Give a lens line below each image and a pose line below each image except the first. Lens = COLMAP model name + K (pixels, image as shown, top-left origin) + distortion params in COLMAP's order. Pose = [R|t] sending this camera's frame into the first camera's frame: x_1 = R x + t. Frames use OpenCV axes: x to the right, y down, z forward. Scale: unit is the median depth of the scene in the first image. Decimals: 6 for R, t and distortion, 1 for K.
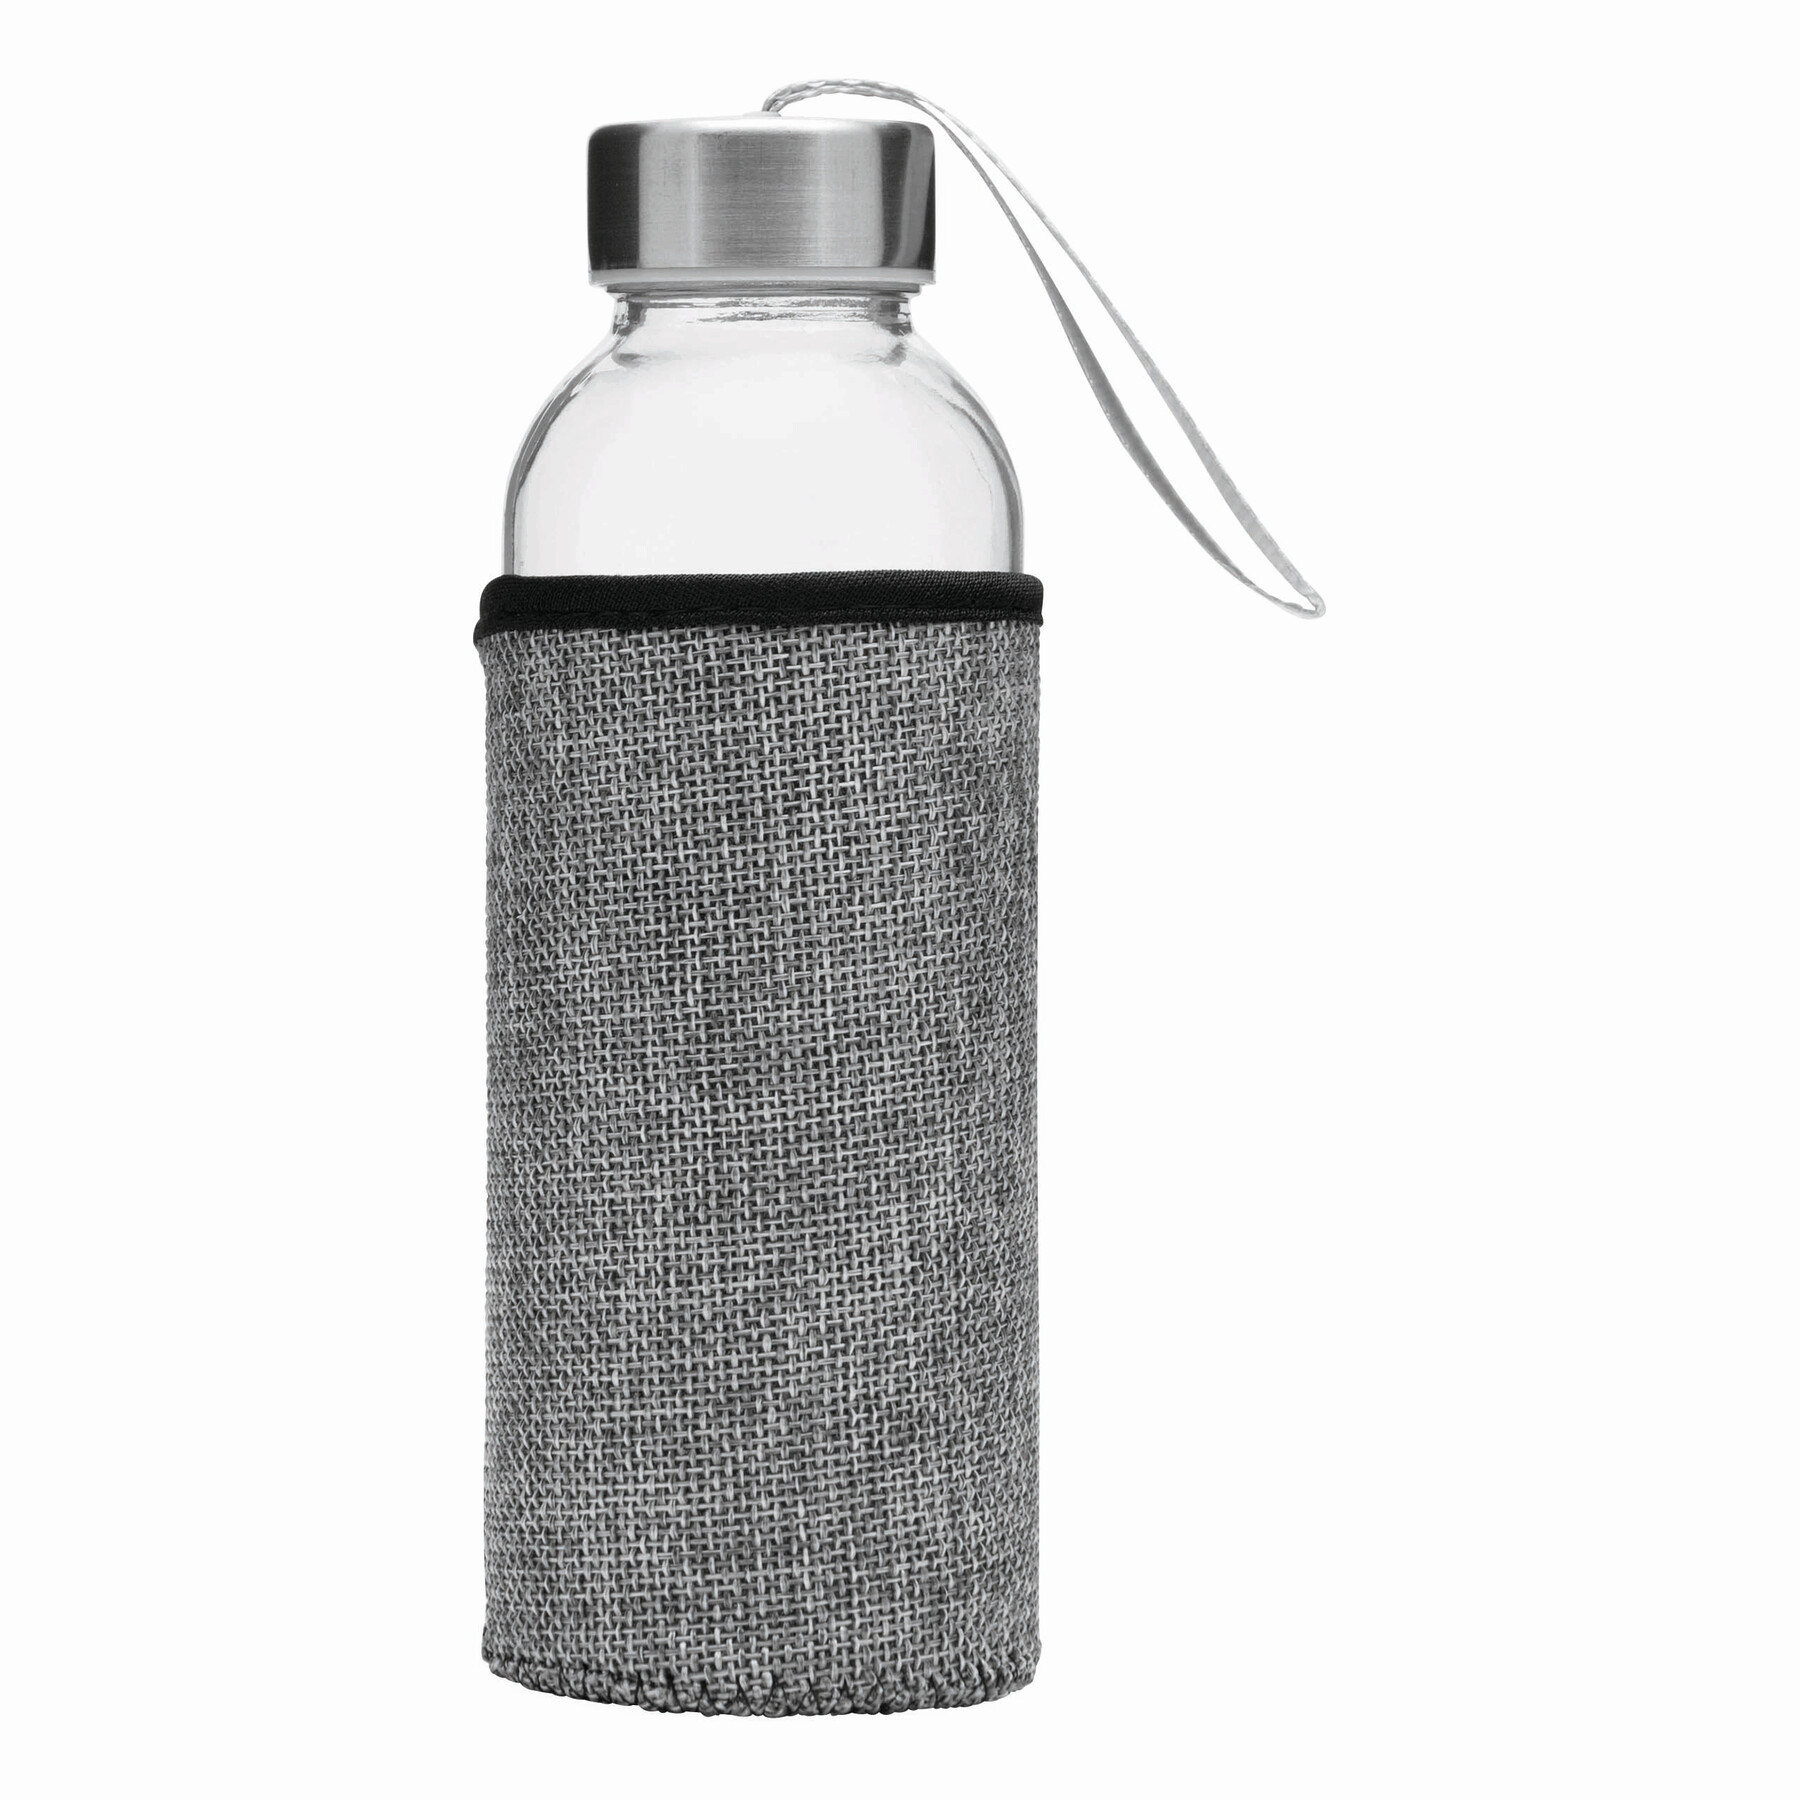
lens RADIAL K [[8958.2, 0, 904.4], [0, 8958.2, 902.6], [0, 0, 1]] dist [-0.241440, 0.000000]
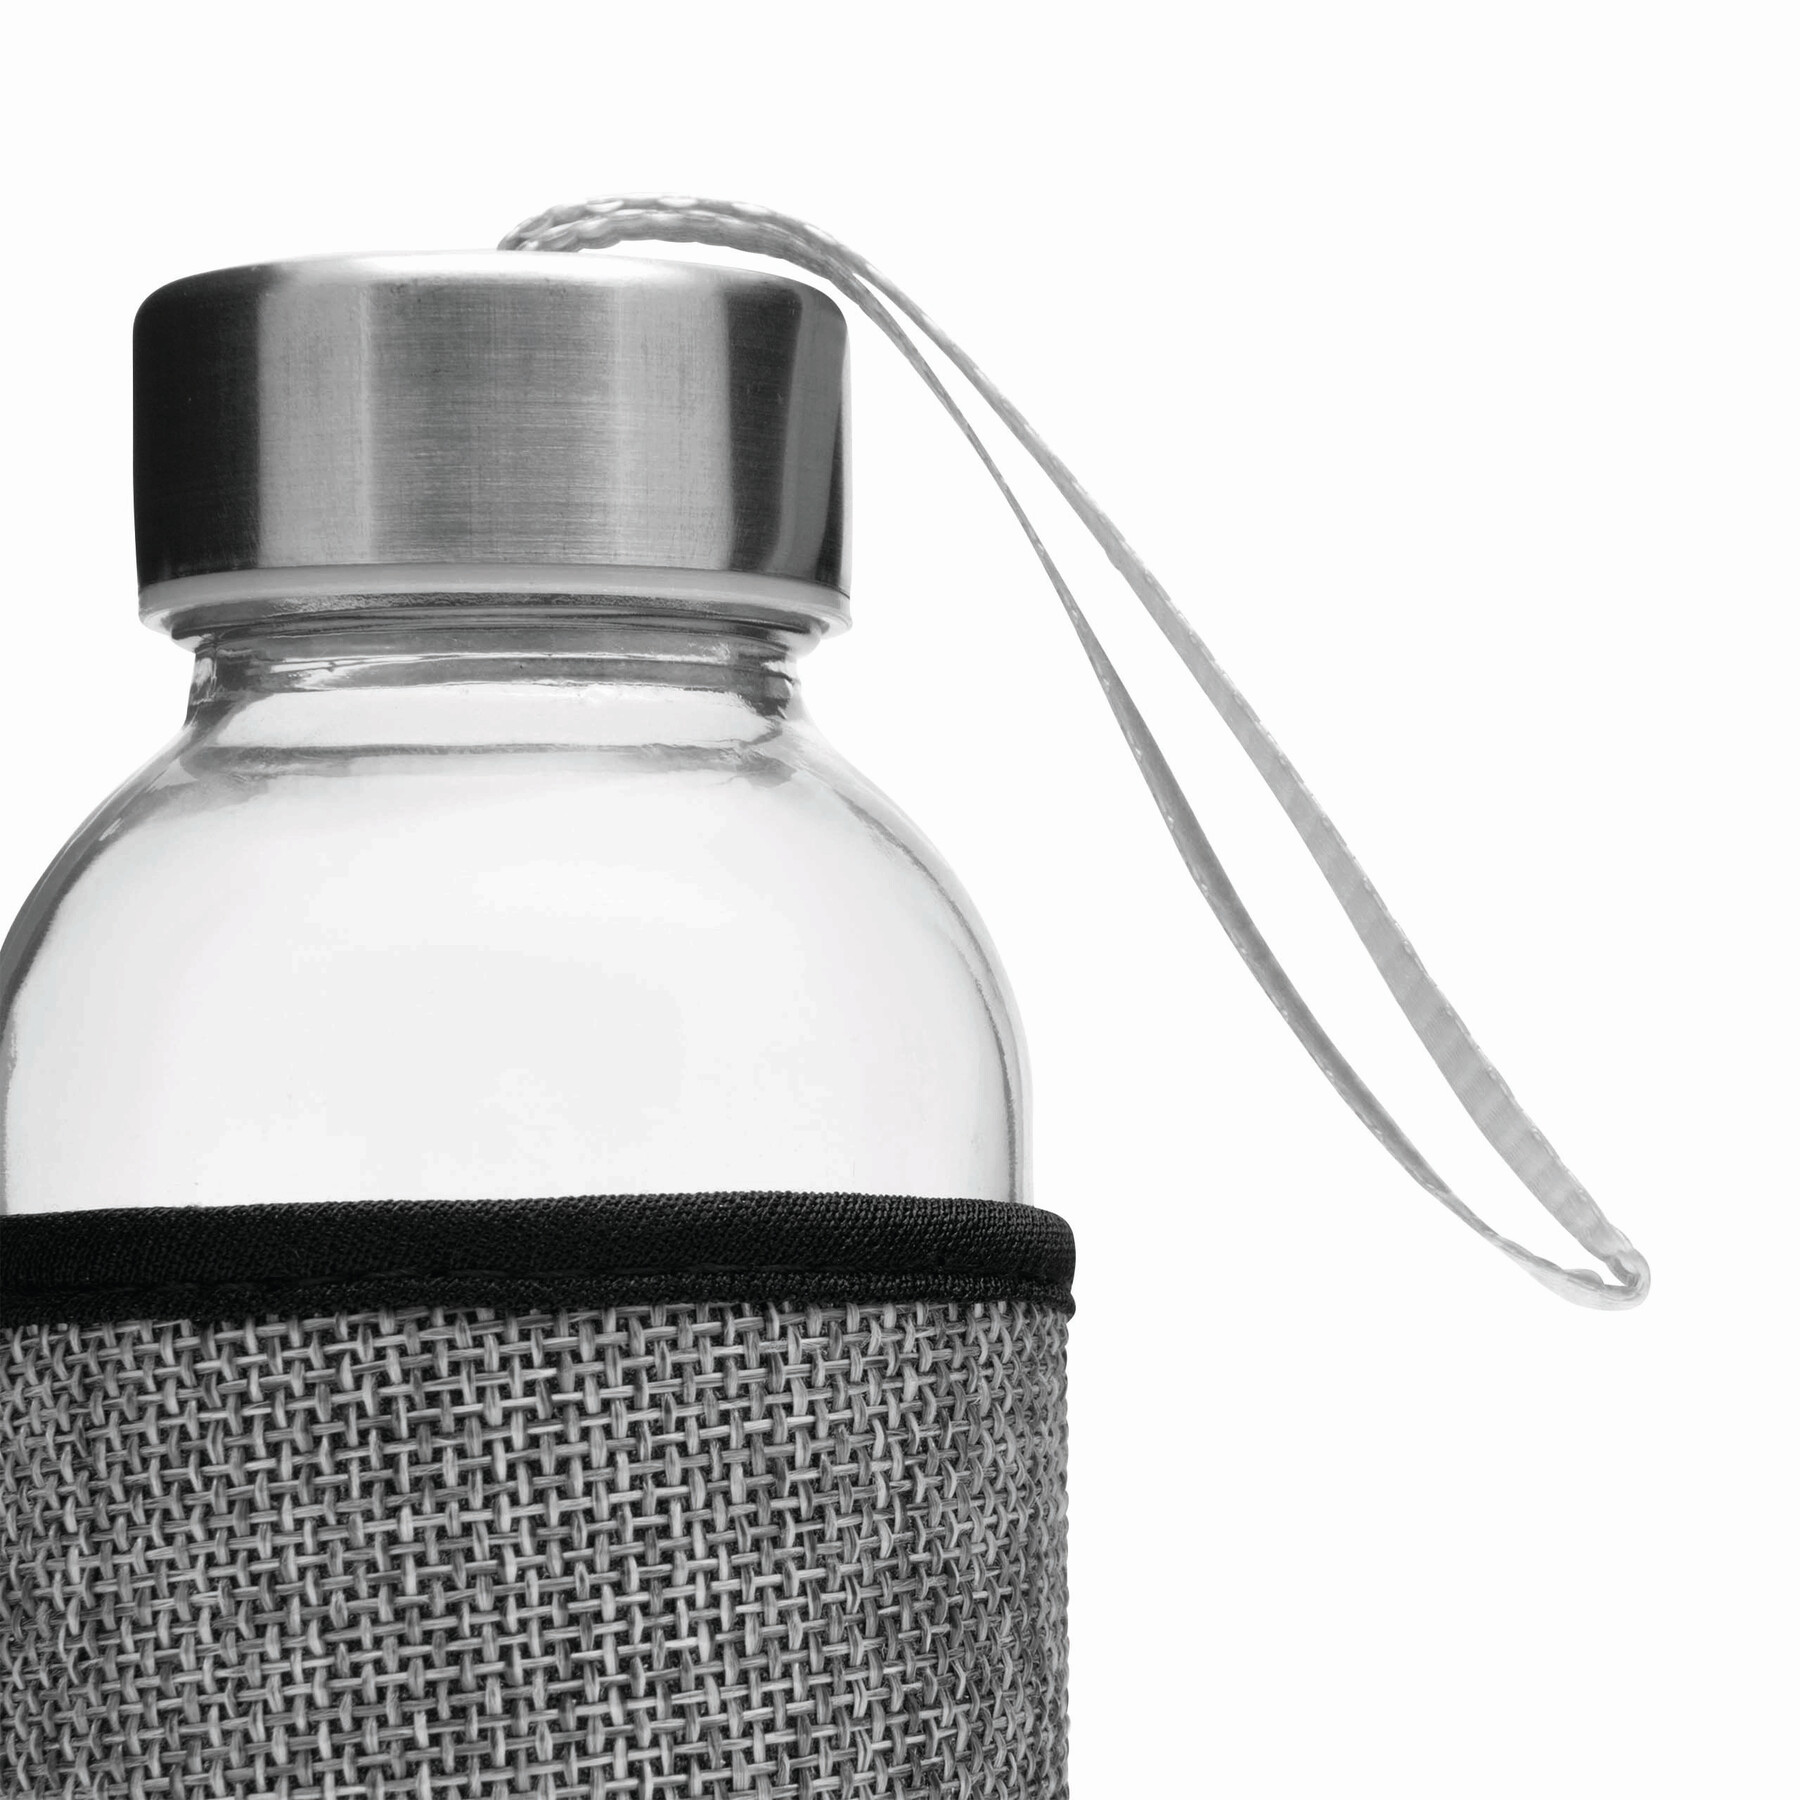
lens RADIAL K [[8958.2, 0, 900.2], [0, 8958.2, 904.2], [0, 0, 1]] dist [-0.241440, 0.000000]
pose [[0.999423, -0.007953, 0.033008, -0.010081], [0.011161, 0.995106, -0.098177, -0.005593], [-0.032065, 0.098488, 0.994621, 0.524593]]
